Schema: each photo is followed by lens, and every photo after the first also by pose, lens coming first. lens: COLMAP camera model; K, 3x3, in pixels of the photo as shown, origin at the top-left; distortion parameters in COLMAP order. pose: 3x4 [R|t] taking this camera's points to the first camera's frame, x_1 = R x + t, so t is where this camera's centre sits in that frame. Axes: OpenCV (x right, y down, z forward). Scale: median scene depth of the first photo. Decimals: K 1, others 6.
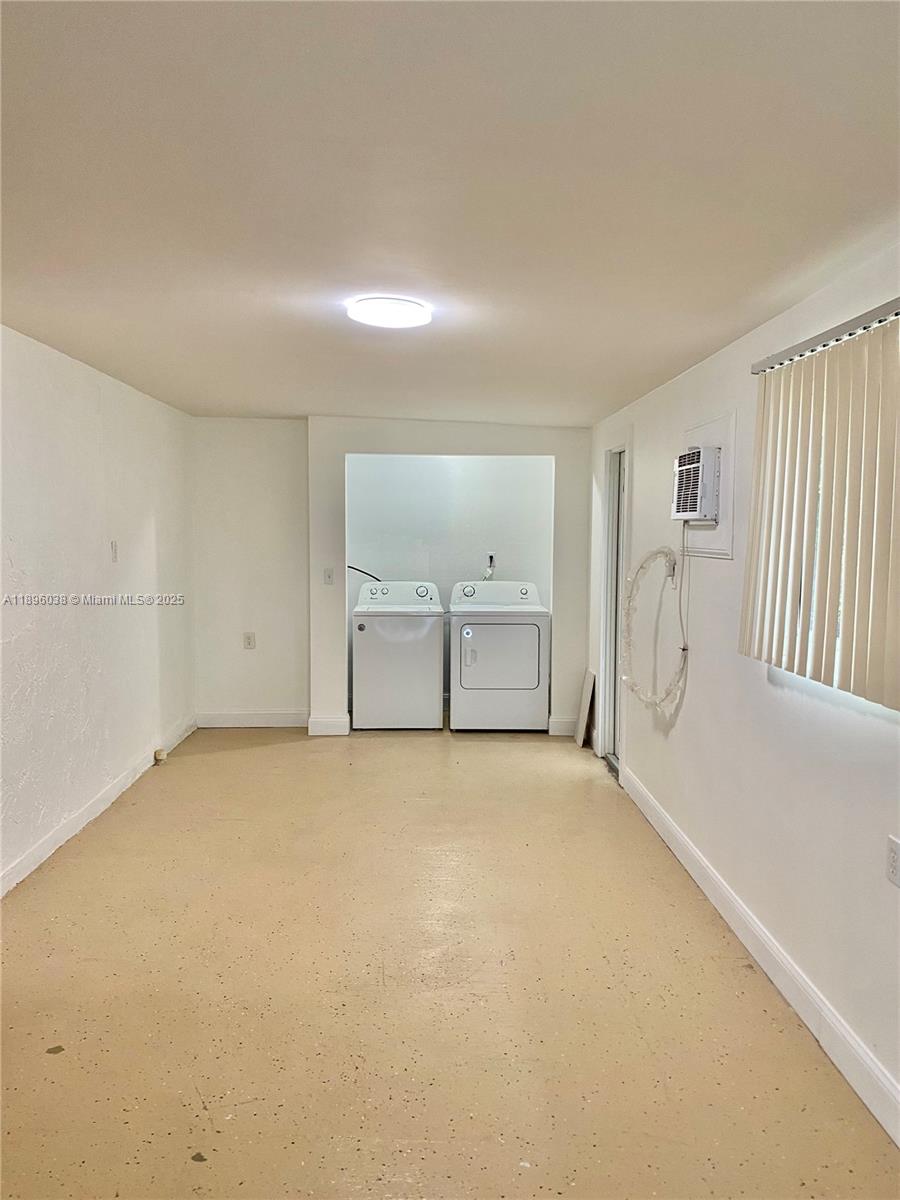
lens RADIAL K [[921.3, 0, 451.3], [0, 921.3, 616.0], [0, 0, 1]] dist [0.066696, -0.001580]
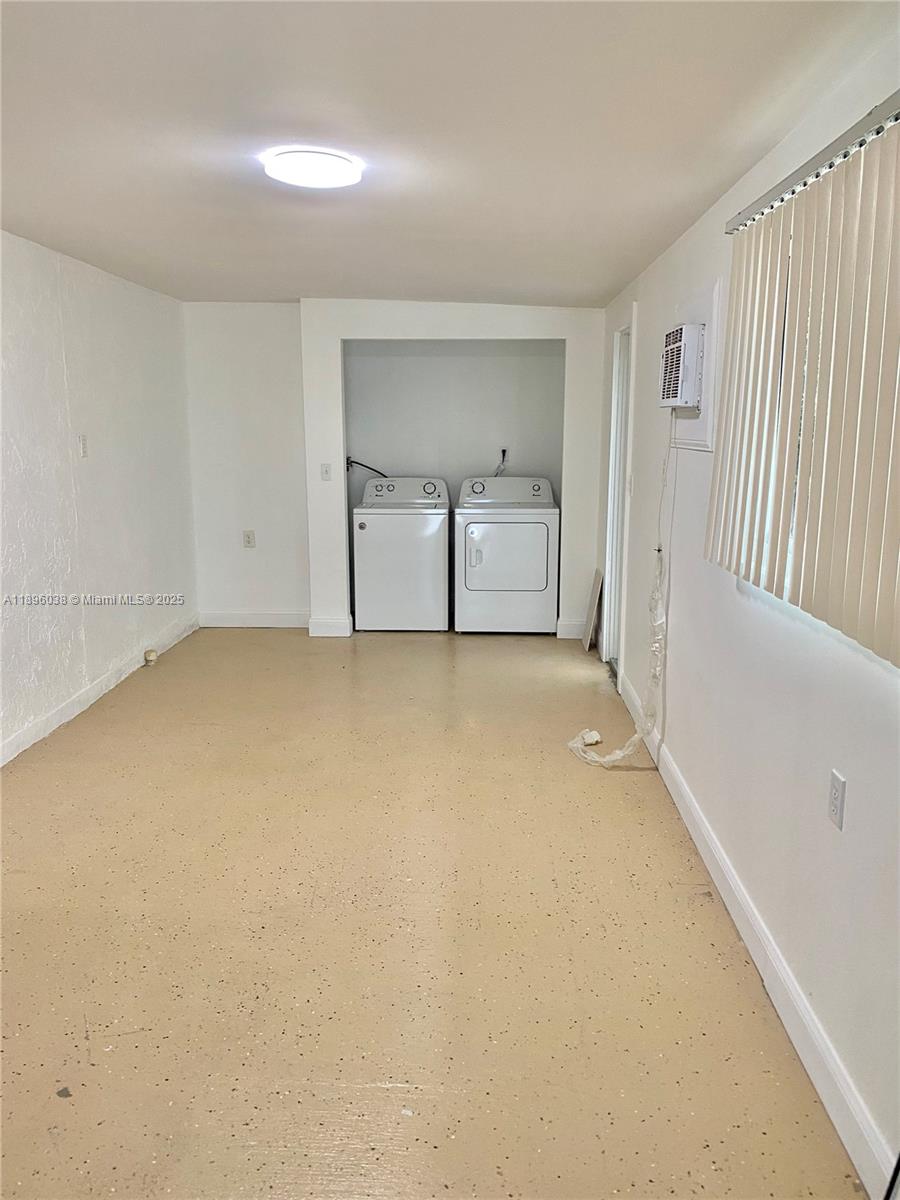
lens RADIAL K [[916.9, 0, 448.9], [0, 916.9, 600.8], [0, 0, 1]] dist [0.064920, -0.001610]
pose [[0.997587, 0.005115, -0.069236, 0.101149], [0.001616, 0.995302, 0.096810, -0.004387], [0.069406, -0.096688, 0.992892, 0.077941]]
